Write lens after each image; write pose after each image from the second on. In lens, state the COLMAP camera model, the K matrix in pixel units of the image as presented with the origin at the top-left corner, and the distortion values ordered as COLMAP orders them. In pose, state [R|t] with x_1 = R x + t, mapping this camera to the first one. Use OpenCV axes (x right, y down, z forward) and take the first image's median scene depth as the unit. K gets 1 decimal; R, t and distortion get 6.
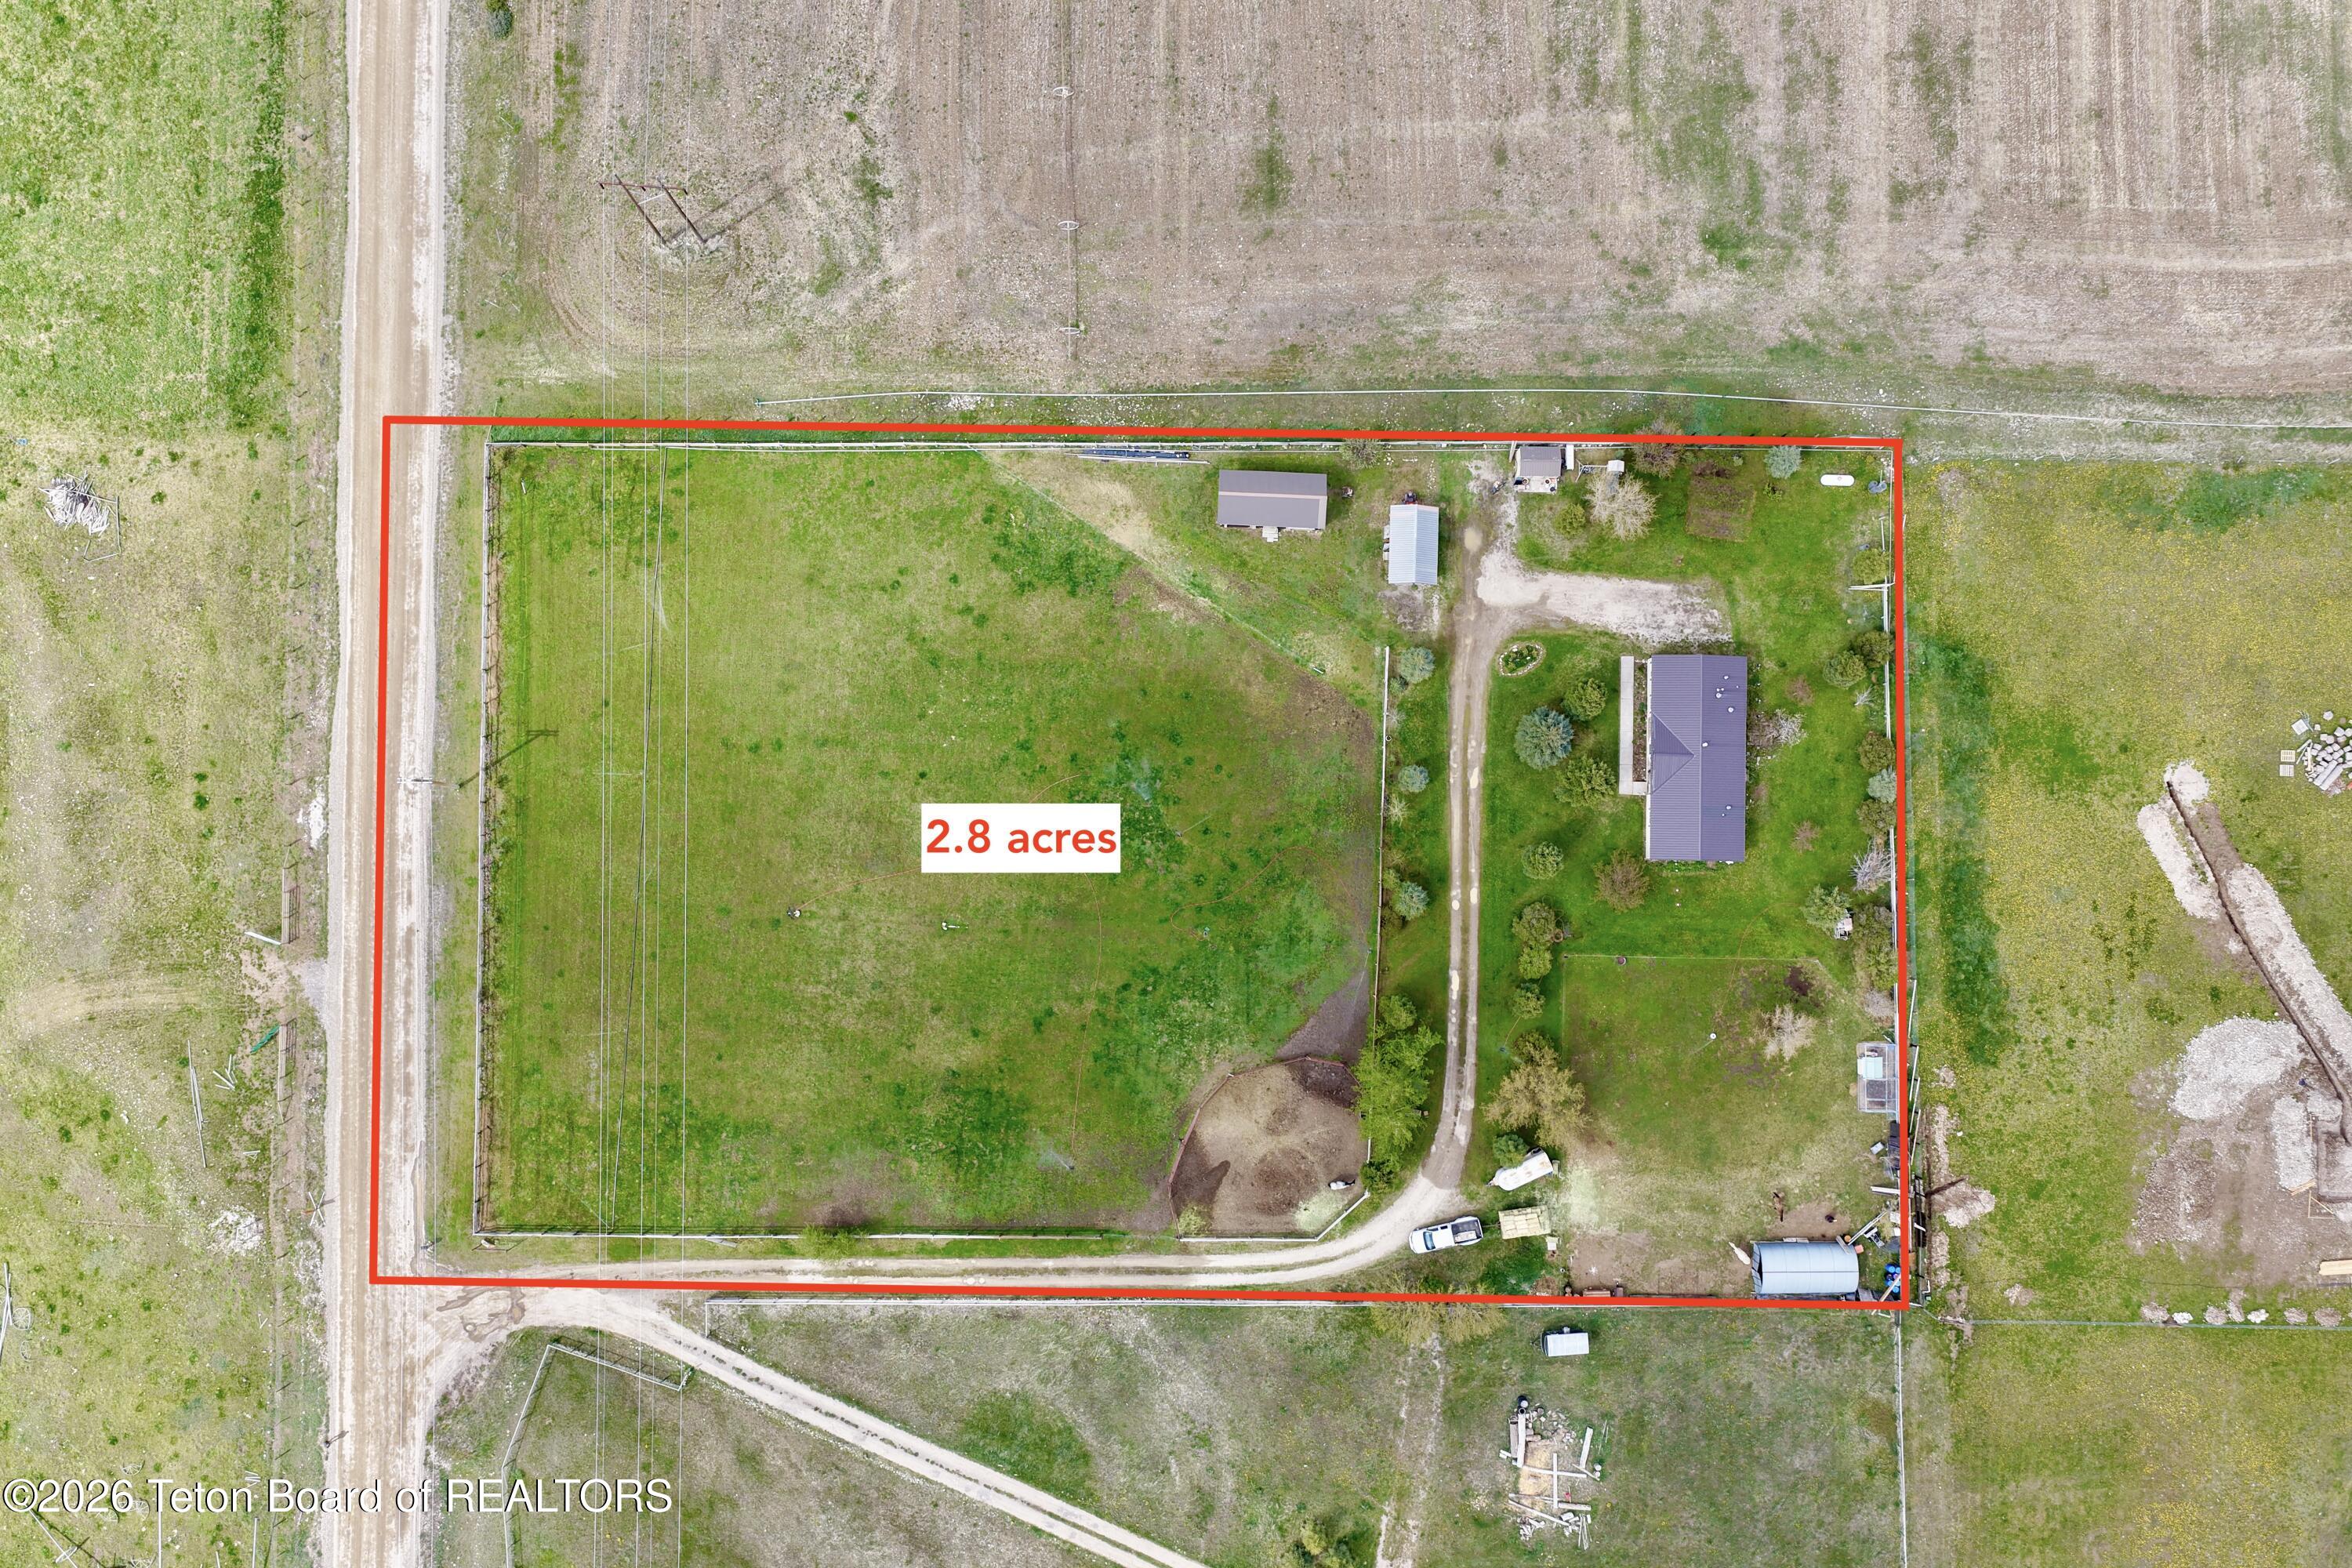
lens RADIAL K [[1957.5, 0, 1178.0], [0, 1957.5, 777.5], [0, 0, 1]] dist [-0.016780, 0.038193]
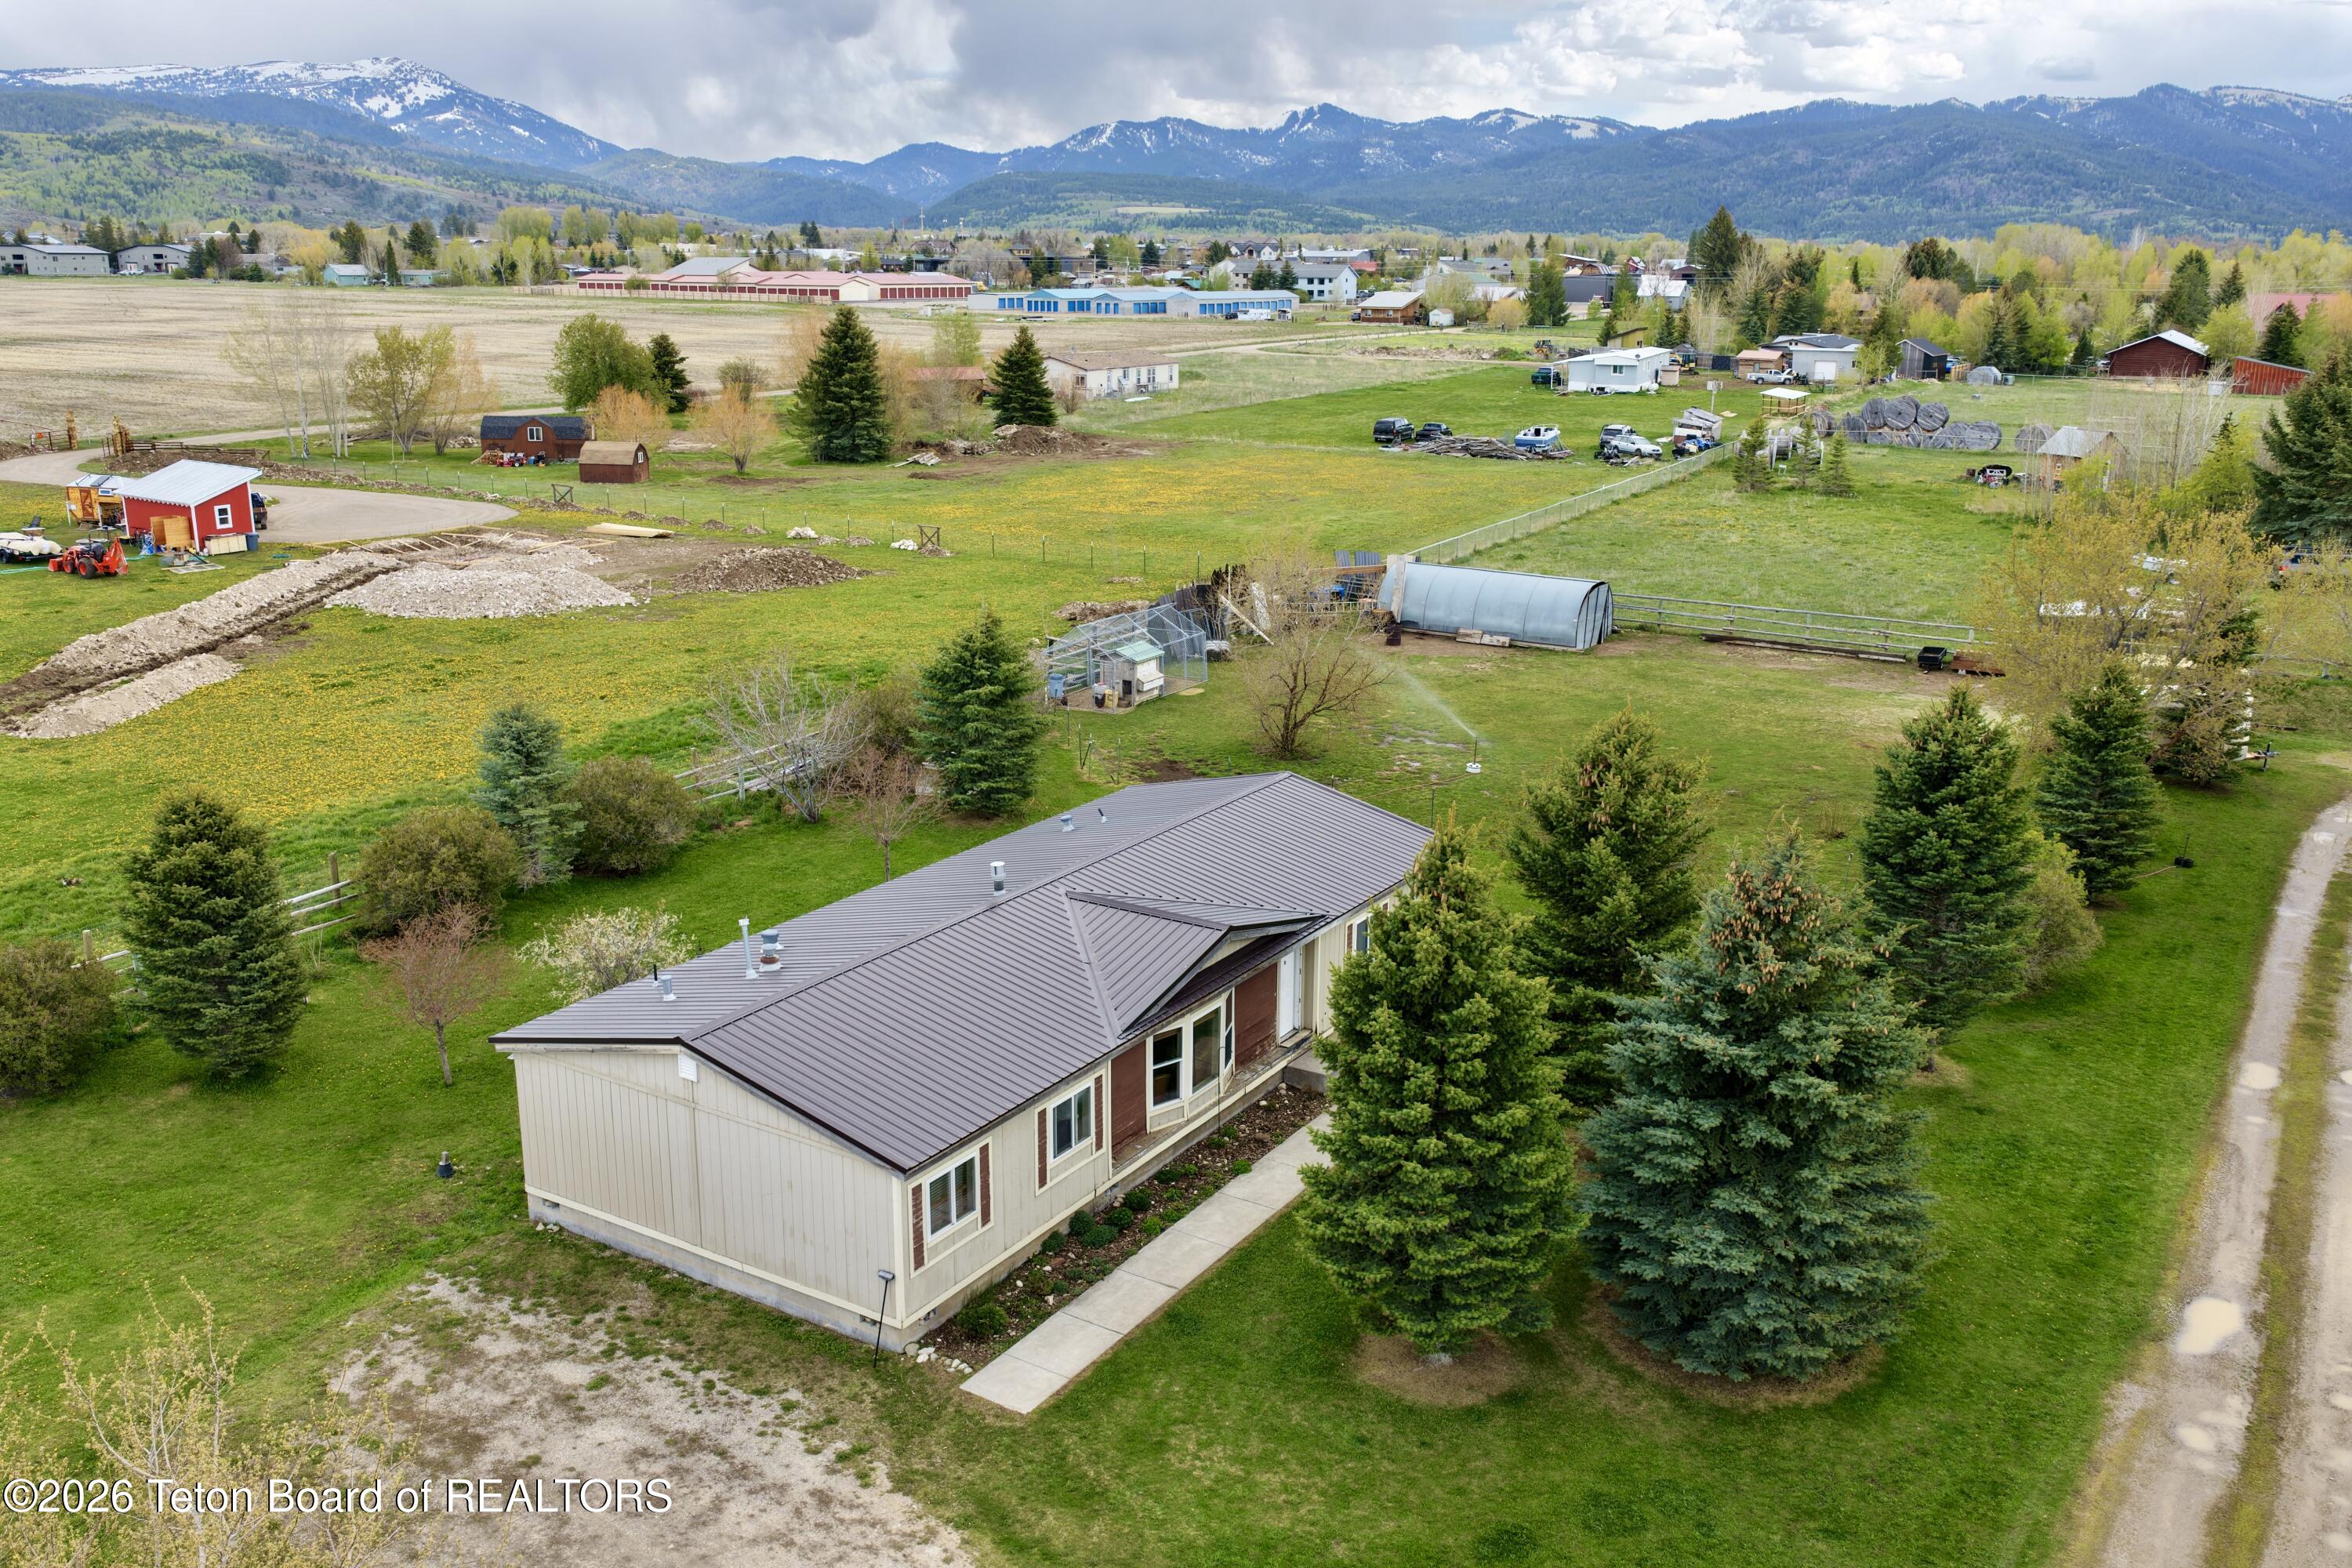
lens RADIAL K [[1957.5, 0, 1180.2], [0, 1957.5, 774.2], [0, 0, 1]] dist [-0.016780, 0.038193]
pose [[-0.858304, -0.135626, 0.494893, 0.150778], [0.512505, -0.178545, 0.839917, -0.170803], [-0.025554, 0.974540, 0.222755, 0.921187]]
